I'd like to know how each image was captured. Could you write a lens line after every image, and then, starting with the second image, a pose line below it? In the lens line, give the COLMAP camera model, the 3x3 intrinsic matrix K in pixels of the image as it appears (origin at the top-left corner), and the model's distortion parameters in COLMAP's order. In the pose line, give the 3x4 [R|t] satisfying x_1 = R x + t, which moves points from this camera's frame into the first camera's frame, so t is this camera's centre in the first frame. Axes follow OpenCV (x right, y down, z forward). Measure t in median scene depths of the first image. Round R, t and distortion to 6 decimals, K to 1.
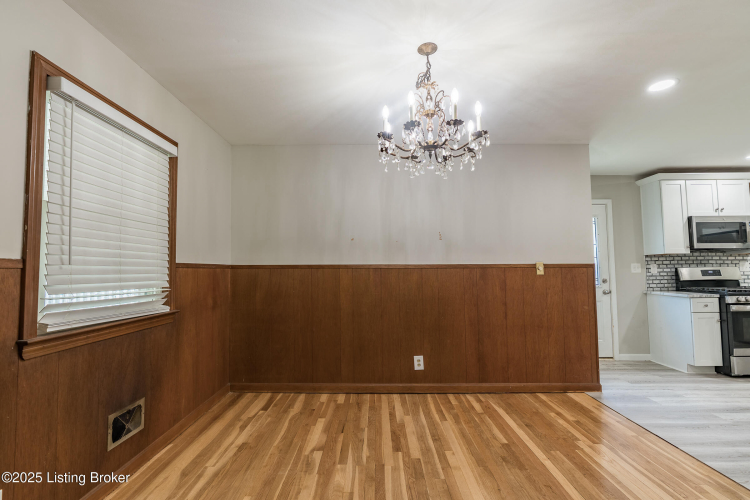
lens RADIAL K [[345.8, 0, 379.6], [0, 345.8, 253.3], [0, 0, 1]] dist [-0.005978, -0.000012]
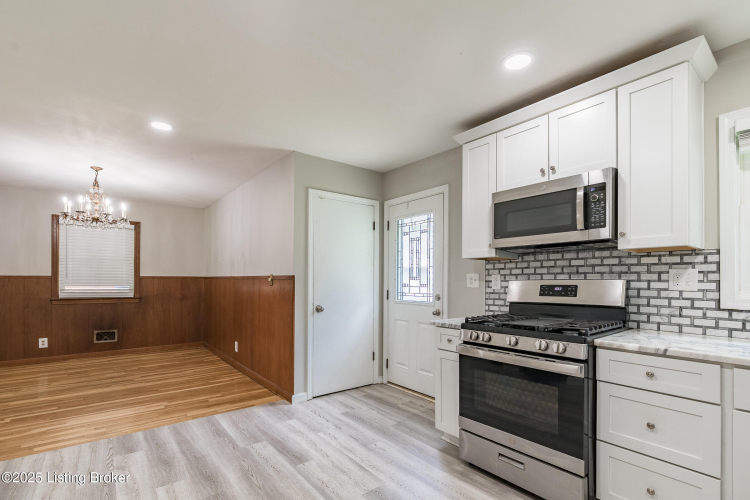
lens RADIAL K [[359.7, 0, 374.9], [0, 359.7, 280.0], [0, 0, 1]] dist [0.001350, 0.000550]
pose [[0.608288, 0.006011, -0.793693, 1.722370], [0.030084, 0.999078, 0.030623, 0.020951], [0.793146, -0.042505, 0.607547, 0.611531]]
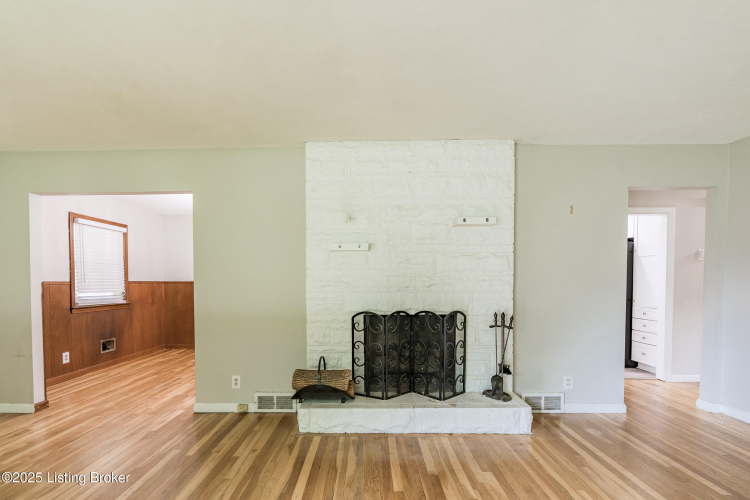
lens RADIAL K [[357.5, 0, 376.5], [0, 357.5, 290.9], [0, 0, 1]] dist [-0.003473, -0.000687]
pose [[0.999996, 0.000578, 0.002766, 0.758718], [-0.000770, 0.997552, 0.069926, -0.054653], [-0.002719, -0.069928, 0.997548, -0.982200]]
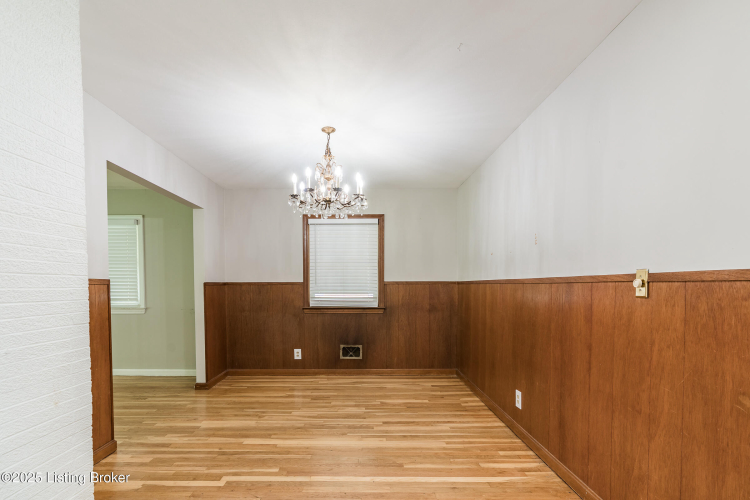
lens RADIAL K [[356.1, 0, 359.7], [0, 356.1, 299.1], [0, 0, 1]] dist [-0.000489, 0.000085]
pose [[-0.013014, 0.041324, -0.999061, 1.016736], [0.049015, 0.997971, 0.040640, 0.029277], [0.998713, -0.048440, -0.015013, 0.694471]]
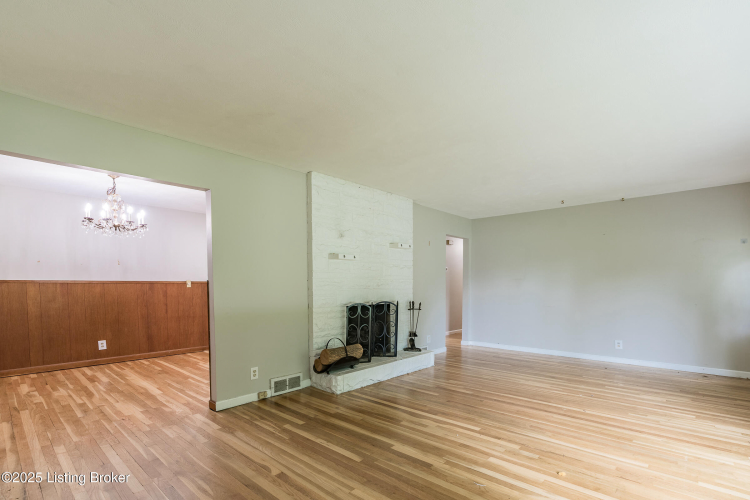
lens RADIAL K [[345.6, 0, 377.2], [0, 345.6, 296.6], [0, 0, 1]] dist [0.002039, 0.000430]
pose [[0.672639, -0.021934, 0.739646, -0.209566], [-0.038721, 0.997148, 0.064783, -0.046565], [-0.738957, -0.072215, 0.669871, -0.969192]]
